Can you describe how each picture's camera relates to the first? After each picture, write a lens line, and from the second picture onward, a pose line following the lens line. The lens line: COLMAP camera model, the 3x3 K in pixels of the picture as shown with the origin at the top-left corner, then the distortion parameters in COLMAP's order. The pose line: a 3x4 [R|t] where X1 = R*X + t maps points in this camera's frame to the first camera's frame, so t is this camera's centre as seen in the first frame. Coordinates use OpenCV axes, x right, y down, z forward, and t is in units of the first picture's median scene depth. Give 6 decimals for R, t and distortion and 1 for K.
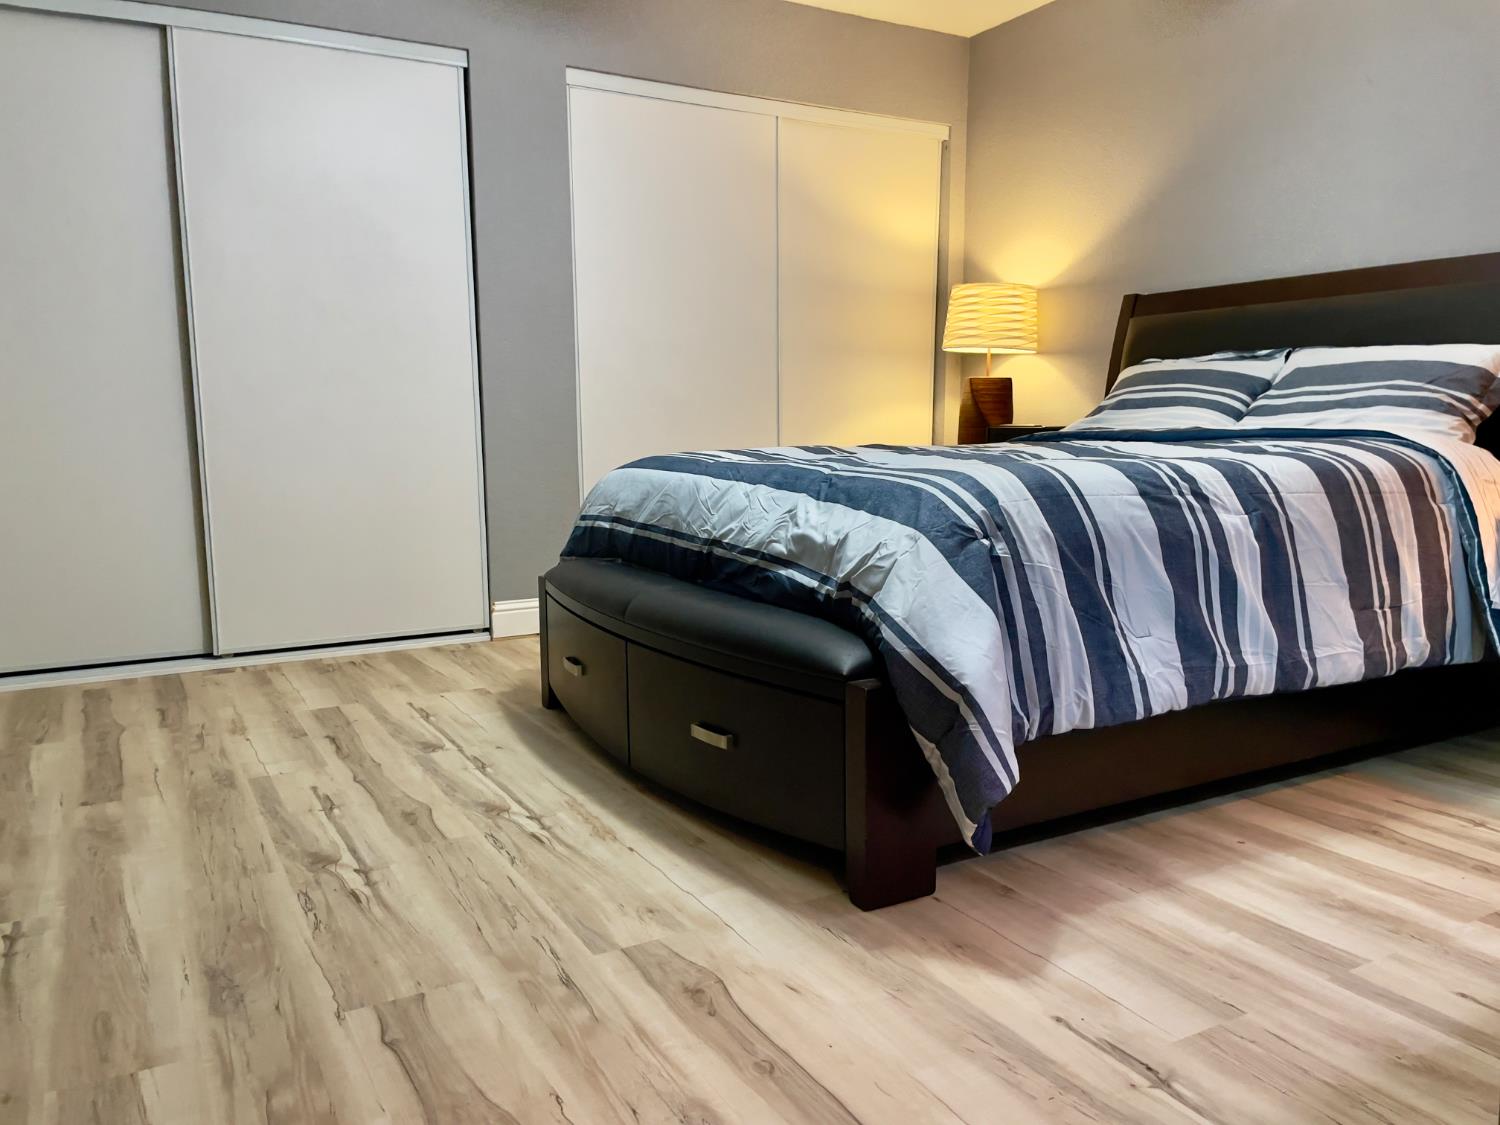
lens RADIAL K [[1137.2, 0, 751.1], [0, 1137.2, 564.9], [0, 0, 1]] dist [0.079307, -0.099408]
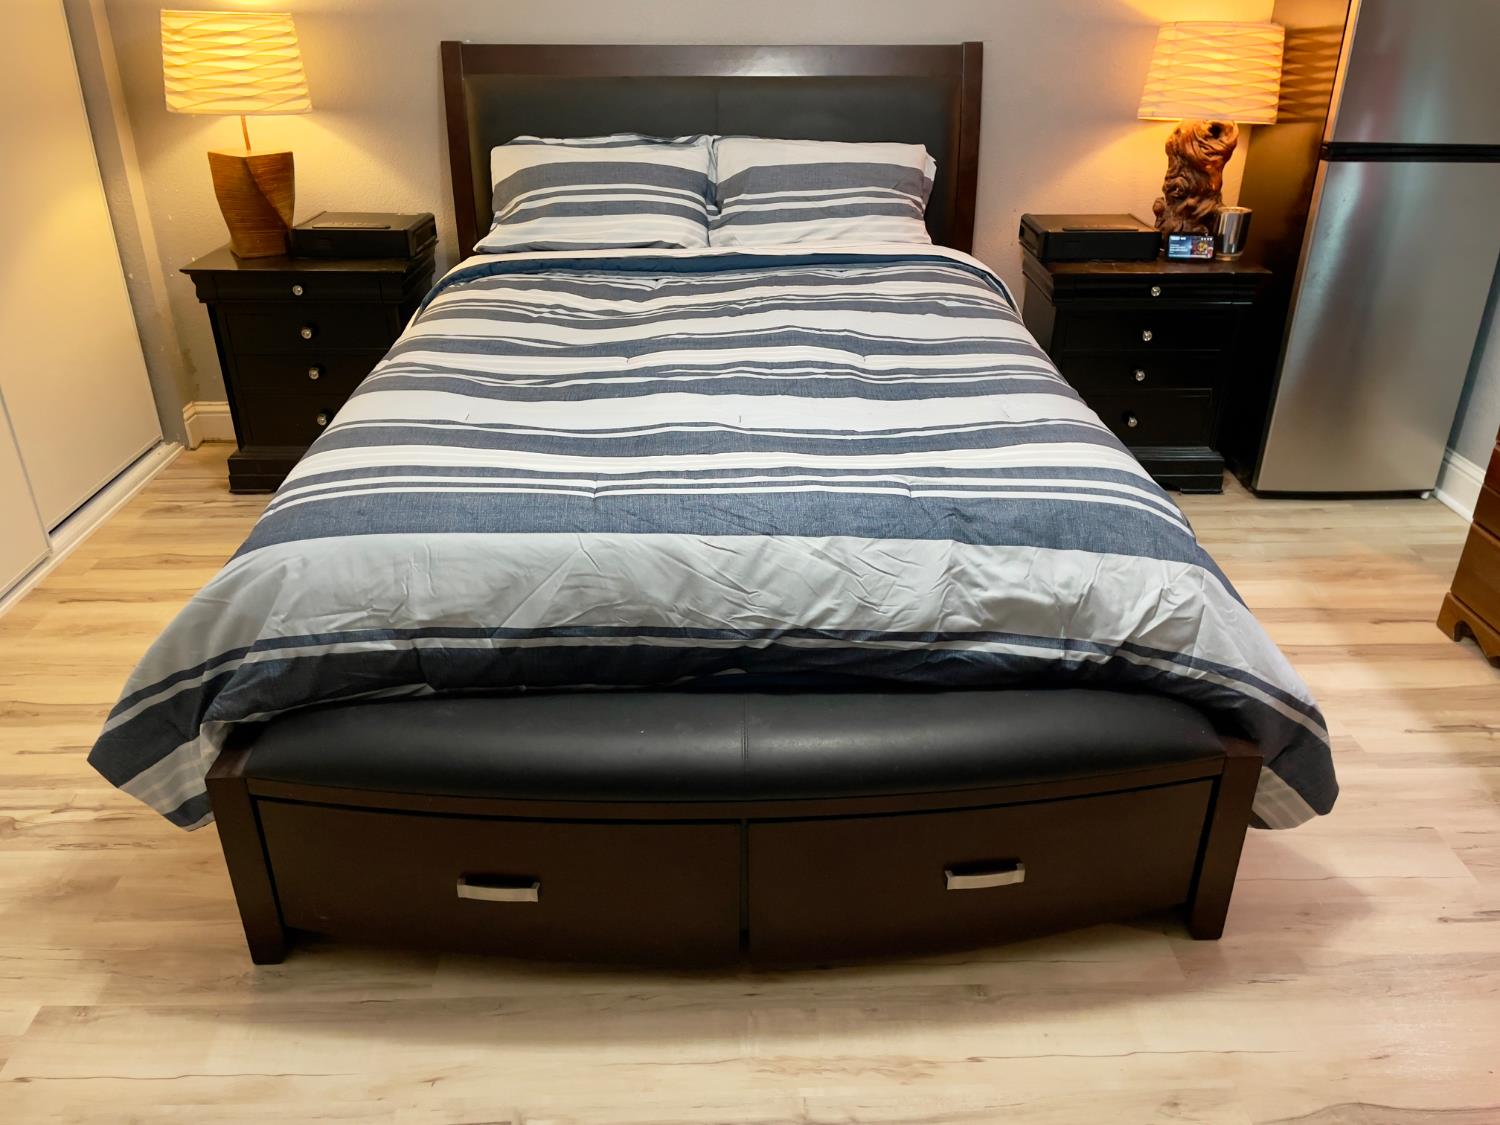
lens RADIAL K [[1137.2, 0, 753.1], [0, 1137.2, 555.0], [0, 0, 1]] dist [0.079307, -0.099408]
pose [[0.464207, -0.394022, 0.793258, -0.638090], [0.107594, 0.914054, 0.391060, -0.373995], [-0.879167, -0.096183, 0.466705, 0.771879]]
